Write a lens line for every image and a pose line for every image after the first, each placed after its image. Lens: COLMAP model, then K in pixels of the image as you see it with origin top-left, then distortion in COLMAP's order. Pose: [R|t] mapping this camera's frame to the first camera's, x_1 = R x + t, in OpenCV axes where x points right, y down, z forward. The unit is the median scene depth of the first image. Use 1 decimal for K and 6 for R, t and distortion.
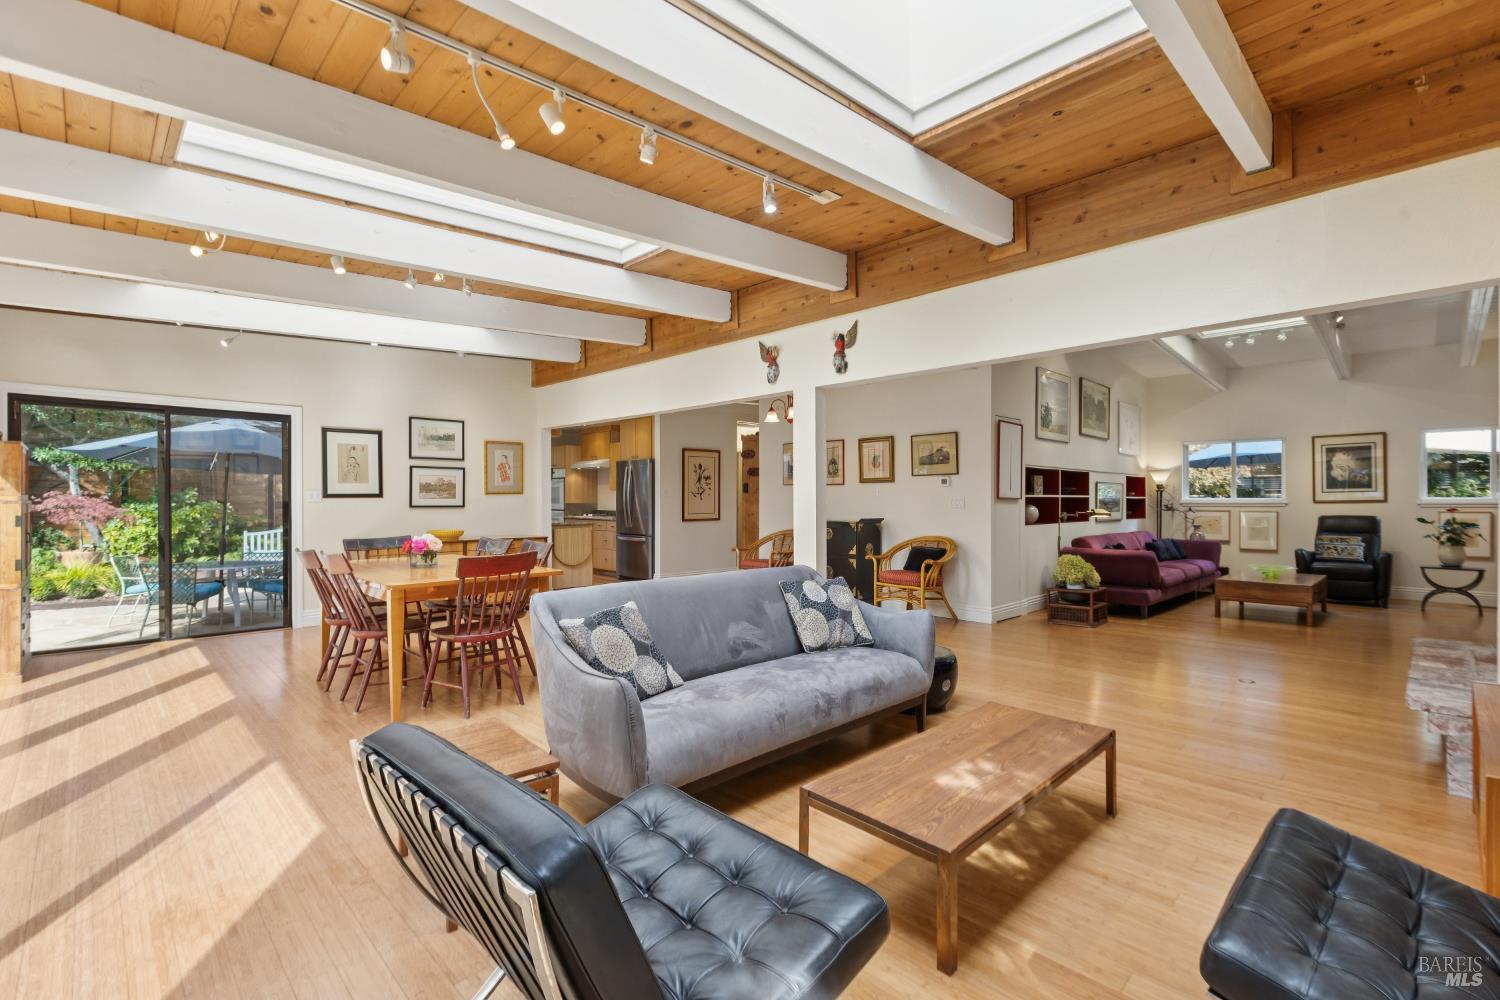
lens RADIAL K [[661.2, 0, 753.5], [0, 661.2, 501.8], [0, 0, 1]] dist [-0.001286, -0.002471]
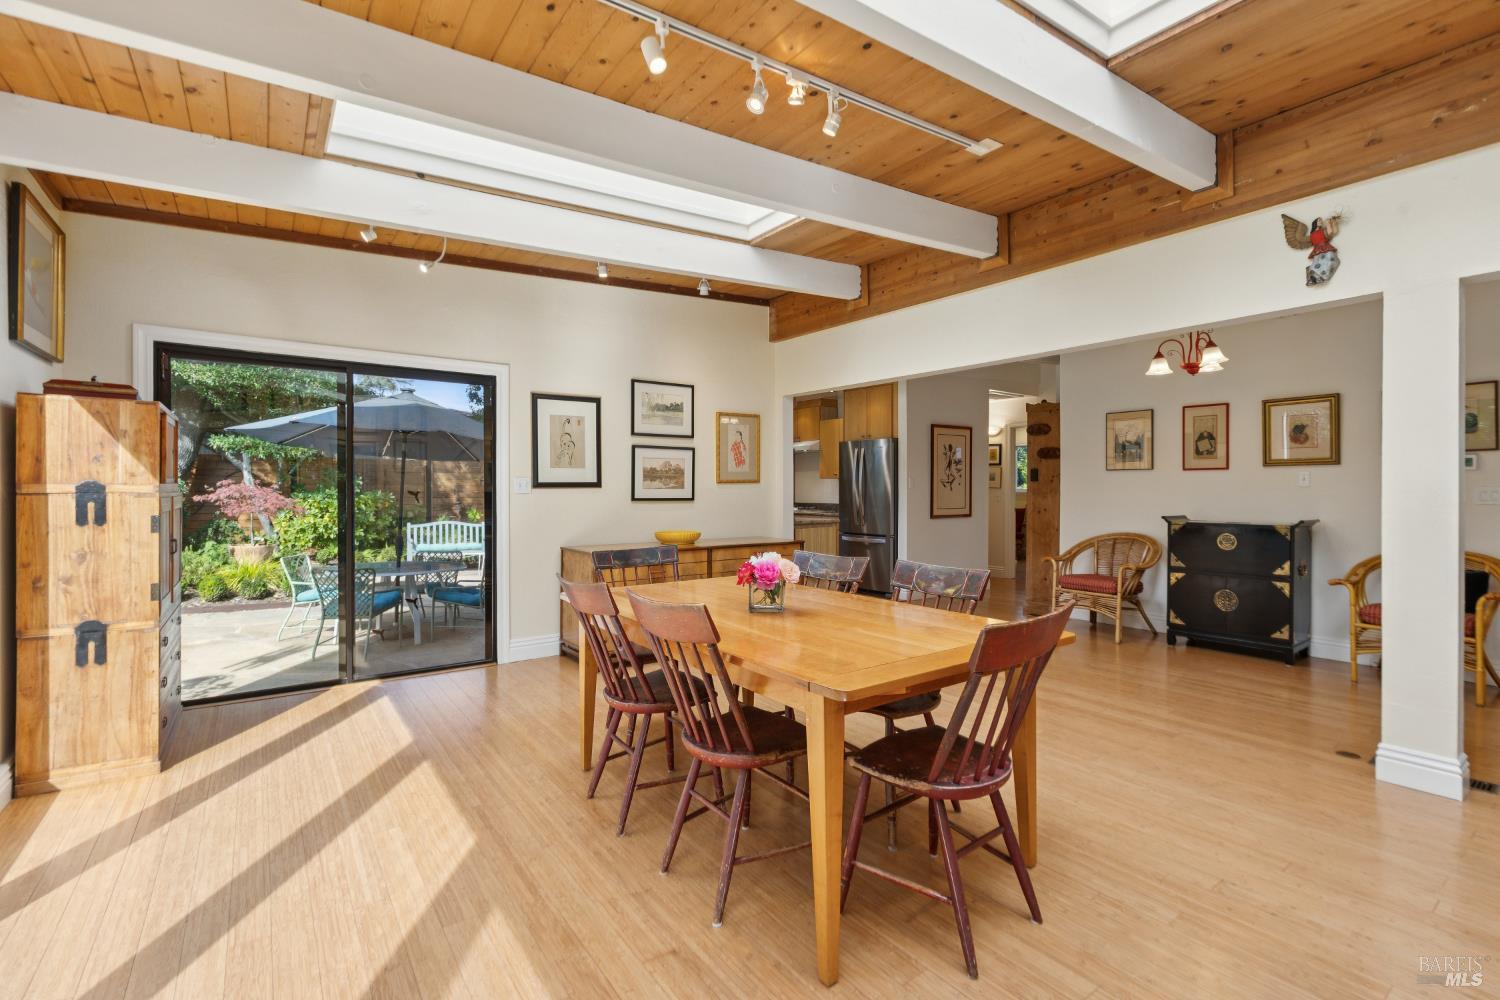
lens RADIAL K [[683.3, 0, 756.1], [0, 683.3, 497.7], [0, 0, 1]] dist [0.000453, 0.002834]
pose [[0.986396, 0.003908, -0.164341, -0.190152], [-0.002364, 0.999951, 0.009589, -0.002087], [0.164370, -0.009070, 0.986357, 0.194125]]
